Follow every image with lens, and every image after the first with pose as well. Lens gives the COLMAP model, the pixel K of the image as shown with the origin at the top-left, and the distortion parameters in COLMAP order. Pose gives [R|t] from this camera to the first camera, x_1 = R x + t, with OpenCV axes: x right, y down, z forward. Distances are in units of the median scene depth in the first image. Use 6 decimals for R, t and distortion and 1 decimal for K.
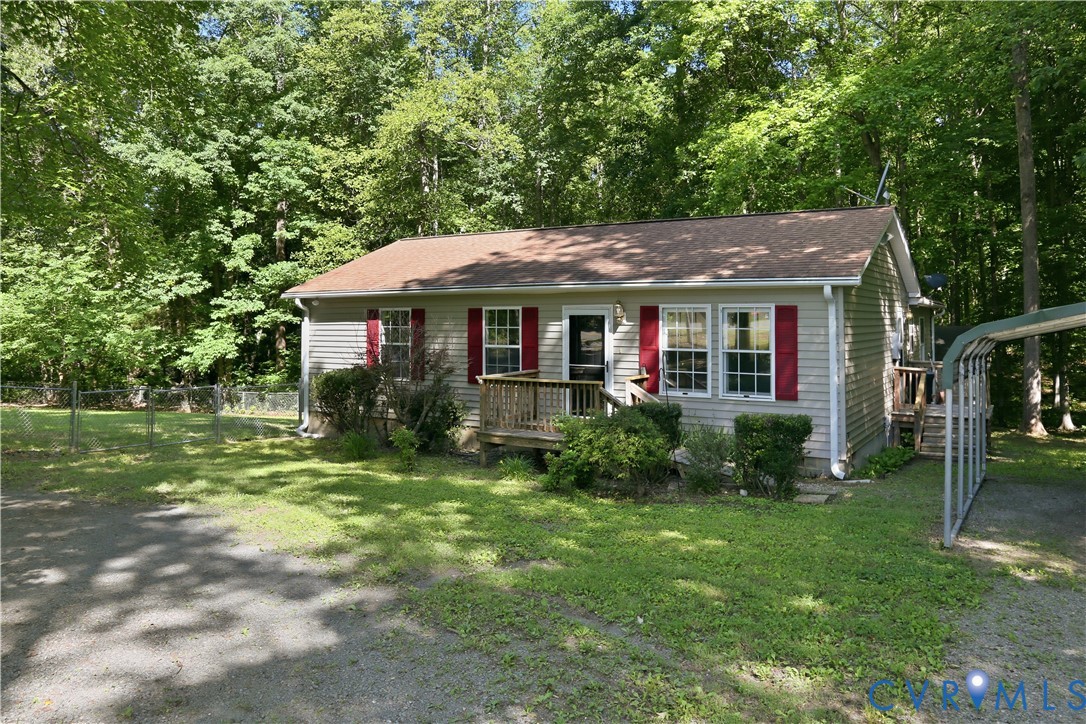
lens RADIAL K [[764.8, 0, 544.1], [0, 764.8, 271.1], [0, 0, 1]] dist [0.004866, 0.002100]
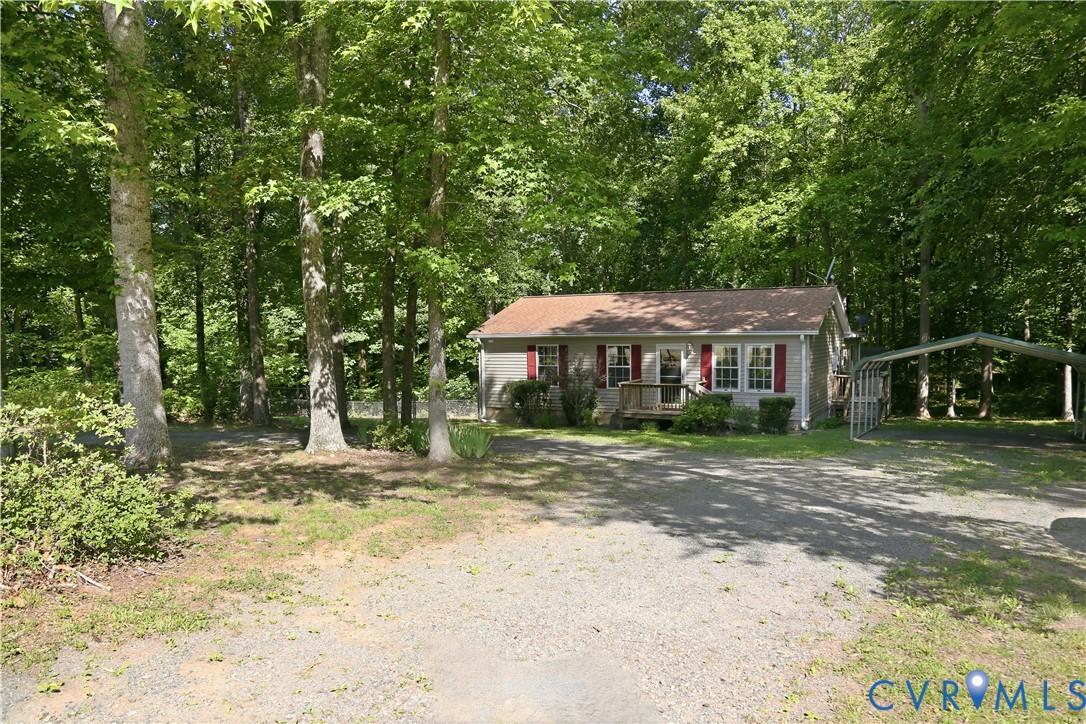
lens RADIAL K [[755.2, 0, 543.0], [0, 755.2, 362.0], [0, 0, 1]] dist [0.087653, -0.000539]
pose [[0.997923, -0.012537, 0.063183, -0.345129], [0.006239, 0.995077, 0.098909, -0.089187], [-0.064112, -0.098310, 0.993089, -0.754327]]
